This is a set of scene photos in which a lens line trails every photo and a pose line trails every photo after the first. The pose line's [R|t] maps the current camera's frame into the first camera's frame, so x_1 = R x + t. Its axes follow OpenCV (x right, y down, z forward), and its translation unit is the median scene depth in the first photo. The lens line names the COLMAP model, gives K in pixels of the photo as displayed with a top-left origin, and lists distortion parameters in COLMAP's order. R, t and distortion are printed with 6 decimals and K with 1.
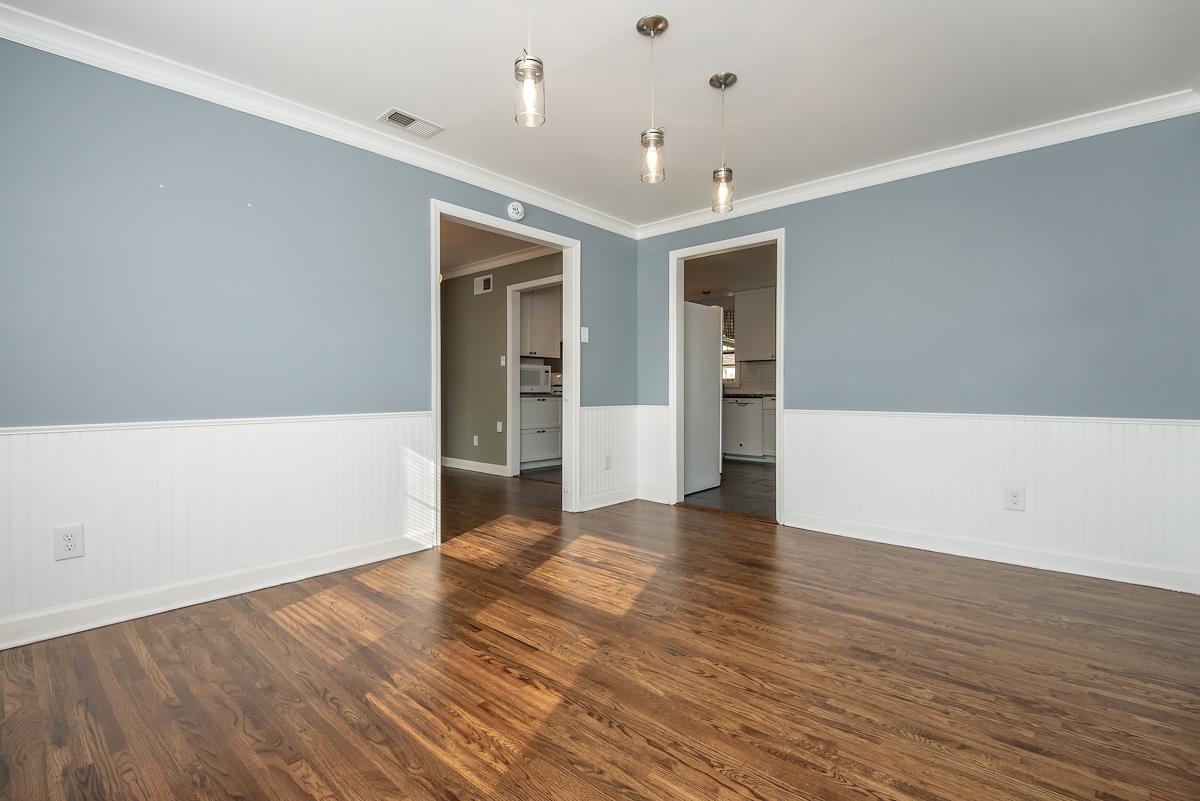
lens RADIAL K [[551.9, 0, 594.6], [0, 551.9, 396.2], [0, 0, 1]] dist [0.022455, -0.018875]
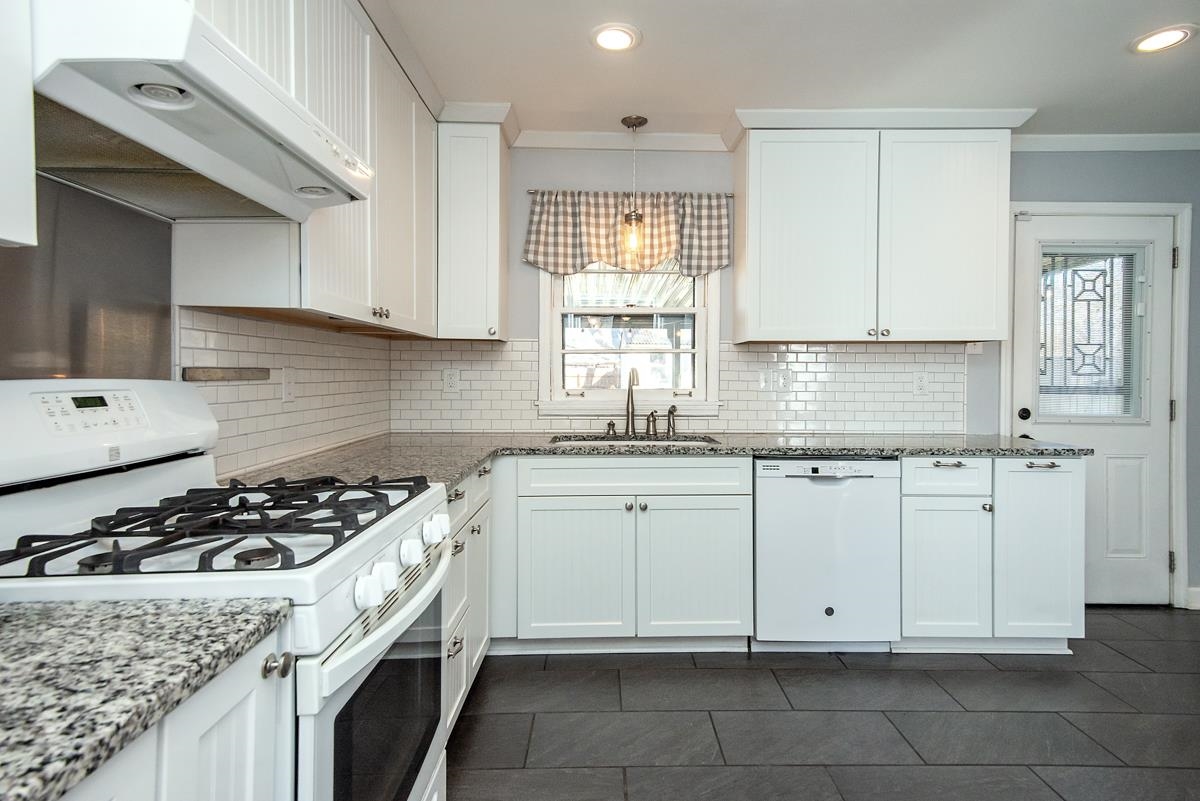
lens RADIAL K [[626.8, 0, 623.6], [0, 626.8, 380.8], [0, 0, 1]] dist [0.054059, -0.000608]
pose [[0.711119, -0.003597, 0.703062, -0.076828], [0.000366, 0.999989, 0.004746, -0.048811], [-0.703071, -0.003118, 0.711113, 0.918555]]
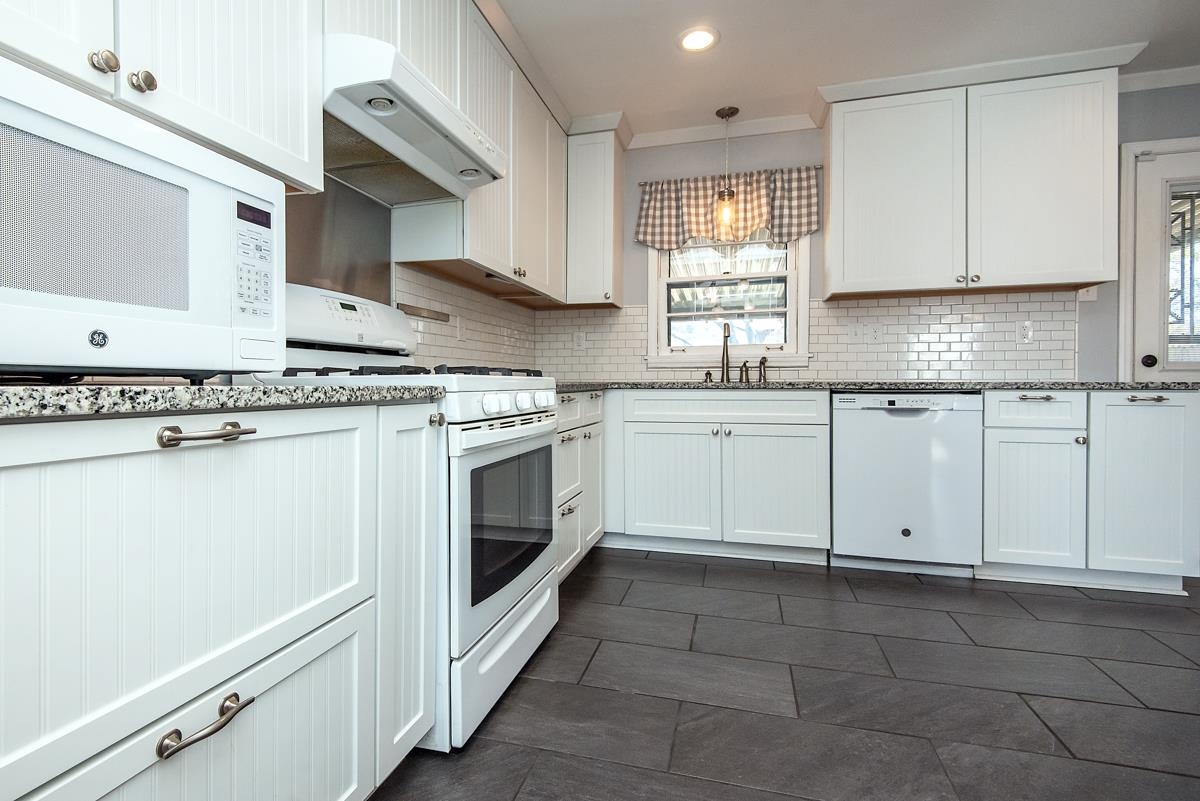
lens RADIAL K [[574.7, 0, 582.2], [0, 574.7, 390.0], [0, 0, 1]] dist [0.029437, -0.018997]
pose [[0.890202, -0.005879, 0.455528, -0.082086], [0.004211, 0.999980, 0.004677, -0.002405], [-0.455546, -0.002245, 0.890209, 0.859266]]
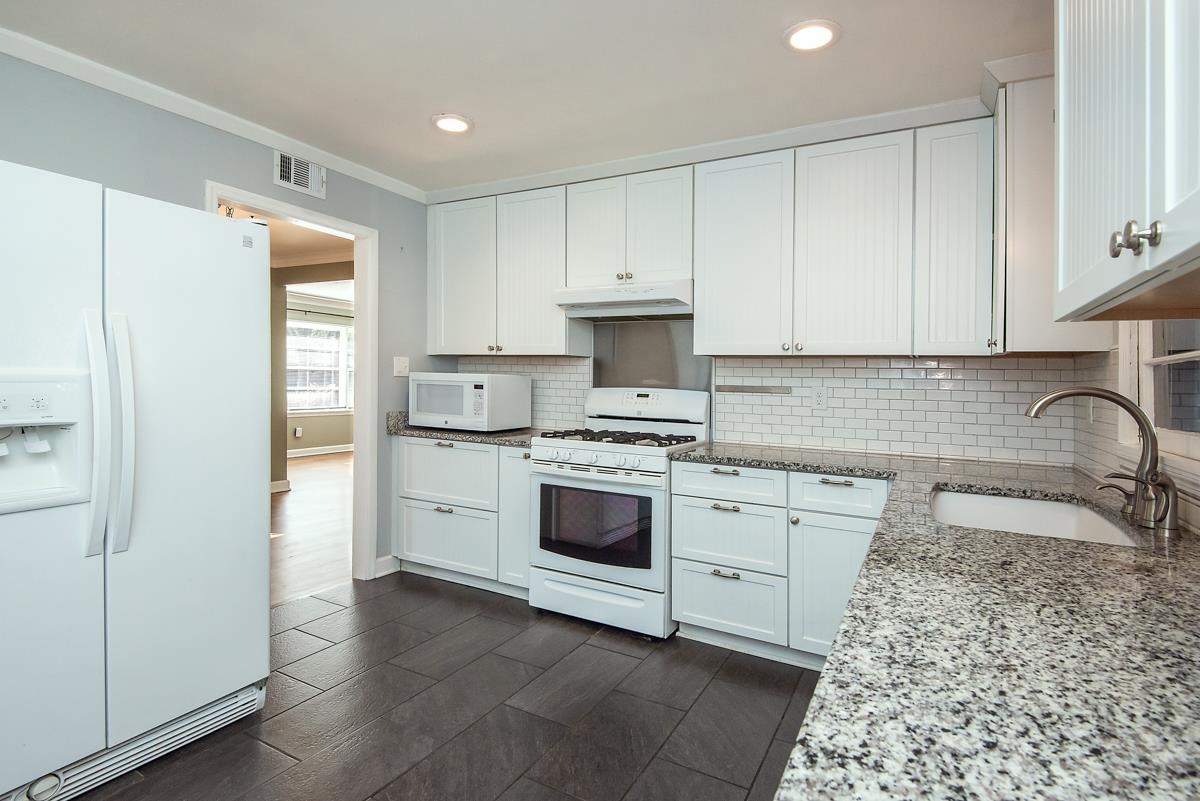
lens RADIAL K [[605.8, 0, 570.6], [0, 605.8, 380.8], [0, 0, 1]] dist [0.020423, -0.010417]
pose [[0.219323, 0.005485, -0.975637, 0.444059], [-0.032456, 0.999472, -0.001677, -0.051734], [0.975112, 0.032033, 0.219385, 0.983270]]
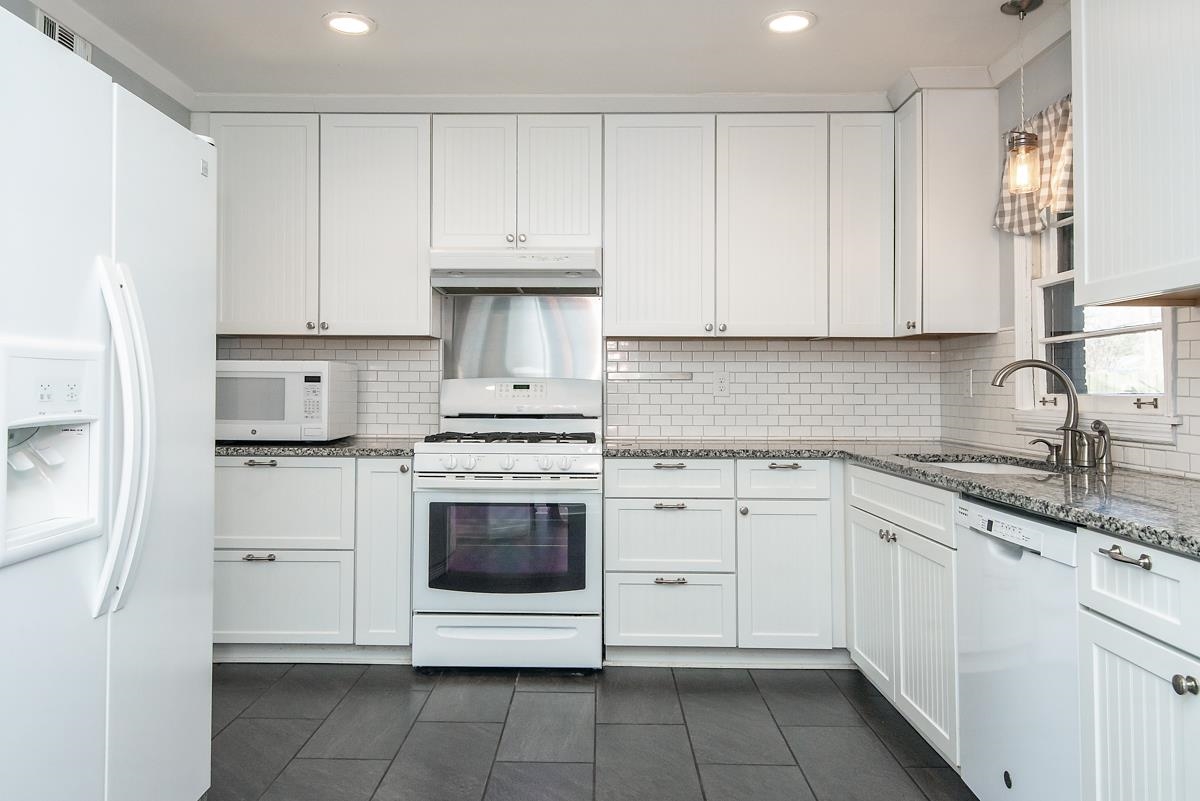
lens RADIAL K [[885.7, 0, 569.3], [0, 885.7, 370.8], [0, 0, 1]] dist [0.022543, -0.002723]
pose [[0.652704, -0.012460, -0.757510, 0.434342], [-0.010173, 0.999630, -0.025208, -0.037774], [0.757544, 0.024160, 0.652336, 0.782635]]
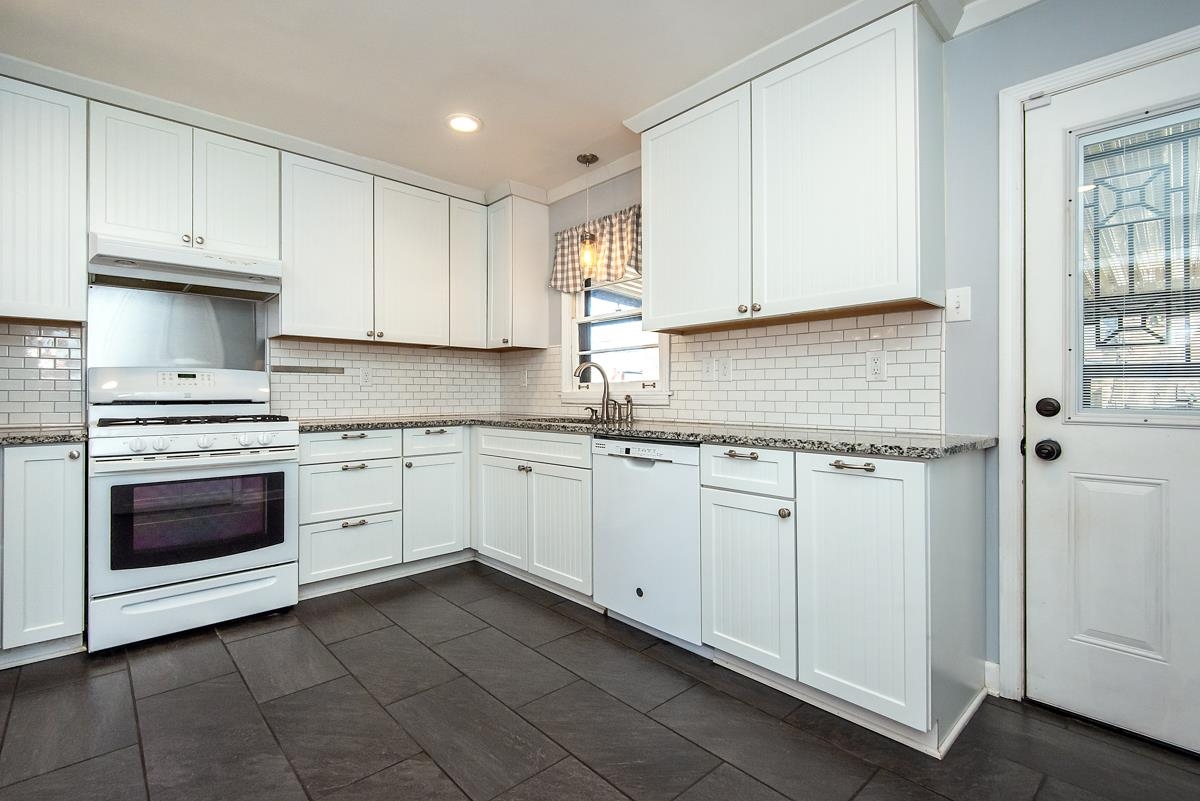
lens RADIAL K [[551.9, 0, 594.6], [0, 551.9, 396.2], [0, 0, 1]] dist [0.022455, -0.018875]
pose [[0.996345, 0.000331, -0.085419, 0.295446], [-0.000803, 0.999985, -0.005488, -0.024060], [0.085416, 0.005536, 0.996330, 0.759540]]
